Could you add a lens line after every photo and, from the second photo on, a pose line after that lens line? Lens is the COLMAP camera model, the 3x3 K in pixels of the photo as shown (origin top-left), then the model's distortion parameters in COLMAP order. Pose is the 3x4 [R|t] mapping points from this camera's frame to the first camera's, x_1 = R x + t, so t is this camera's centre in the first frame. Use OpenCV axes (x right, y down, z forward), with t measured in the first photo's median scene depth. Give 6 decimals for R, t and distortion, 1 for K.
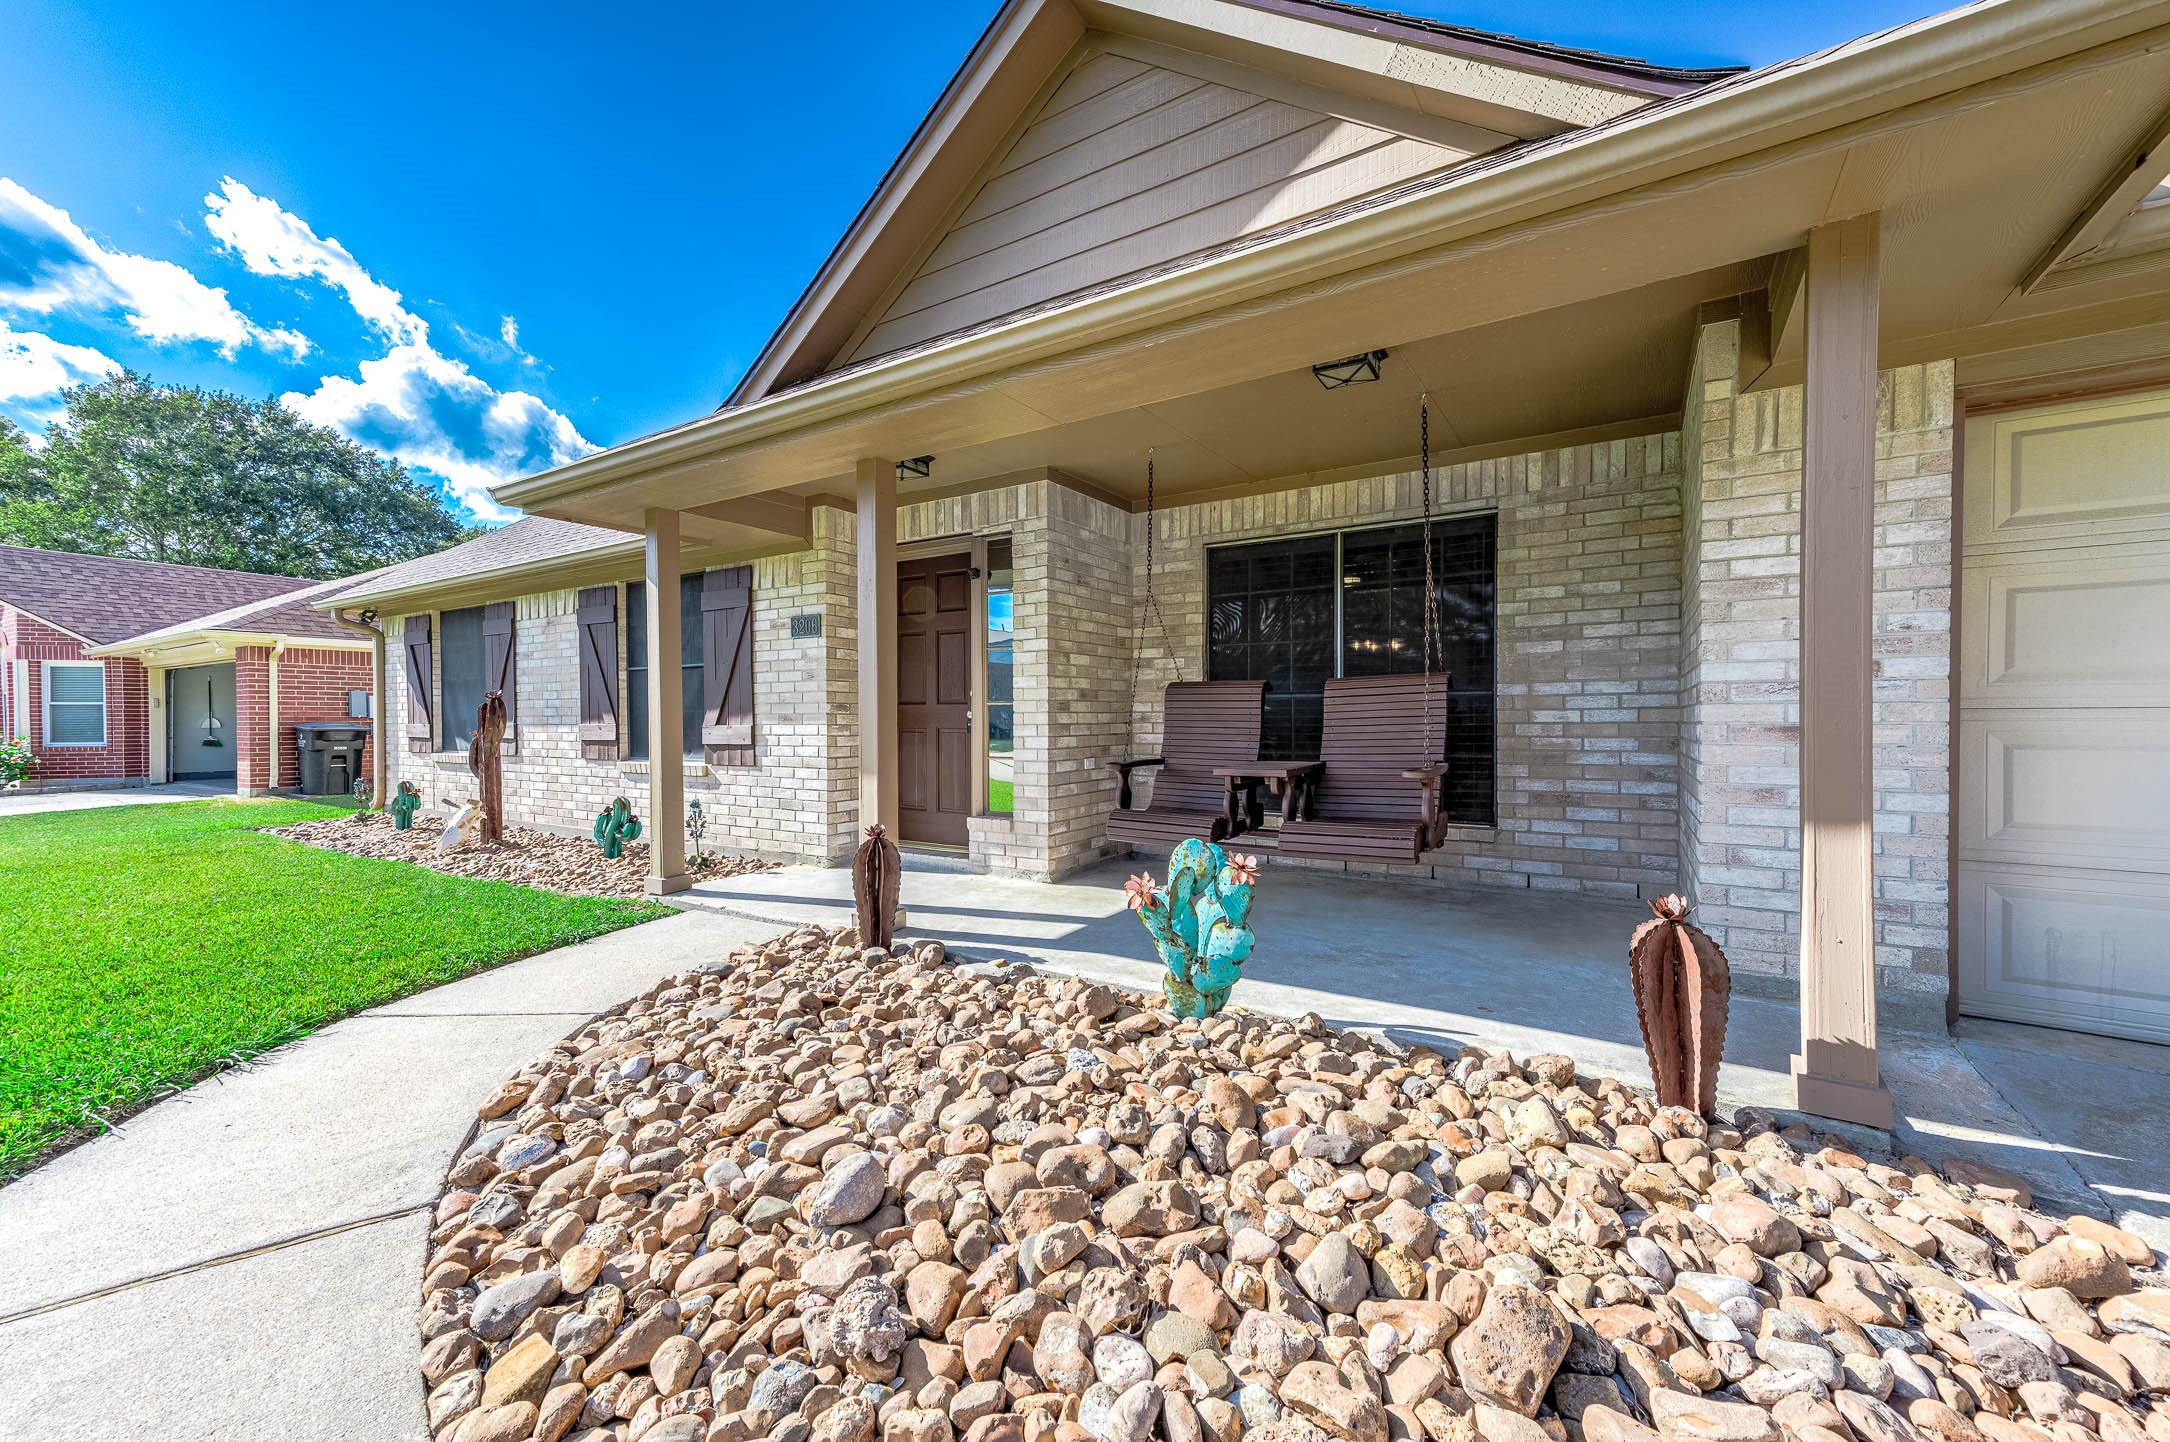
lens RADIAL K [[855.7, 0, 1089.1], [0, 855.7, 727.7], [0, 0, 1]] dist [0.017324, 0.000099]
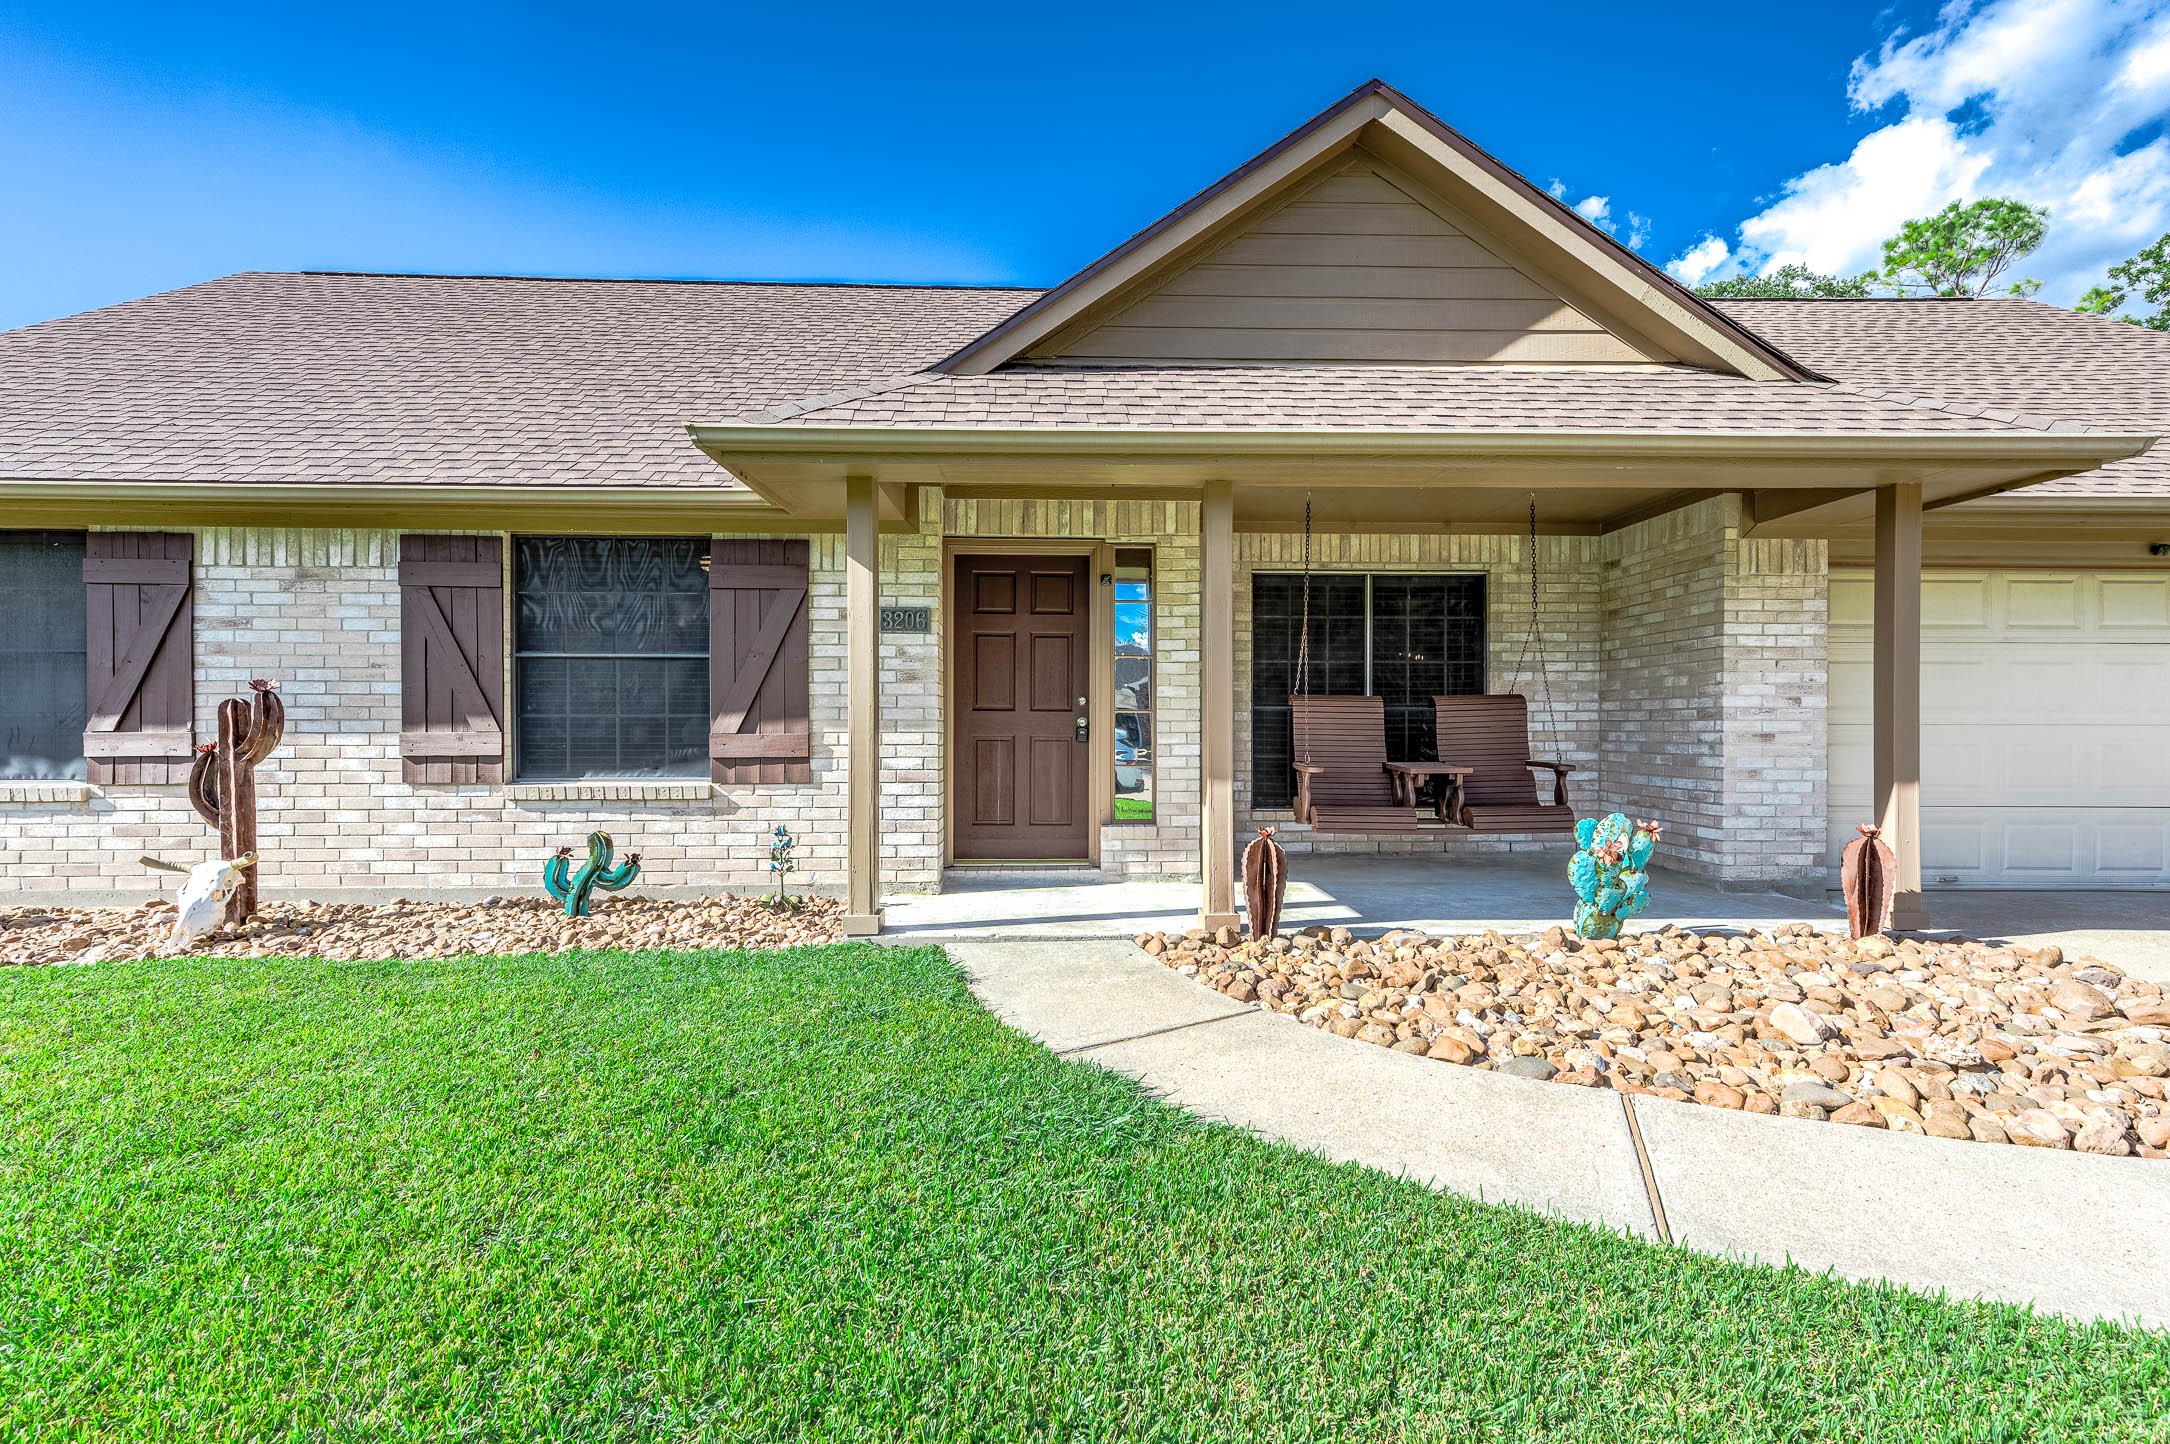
lens RADIAL K [[984.4, 0, 1085.0], [0, 984.4, 722.0], [0, 0, 1]] dist [0.015159, 0.000033]
pose [[0.822242, 0.005091, 0.569115, -0.823311], [0.002119, 0.999926, -0.012005, -0.002219], [-0.569133, 0.011077, 0.822171, 0.080173]]
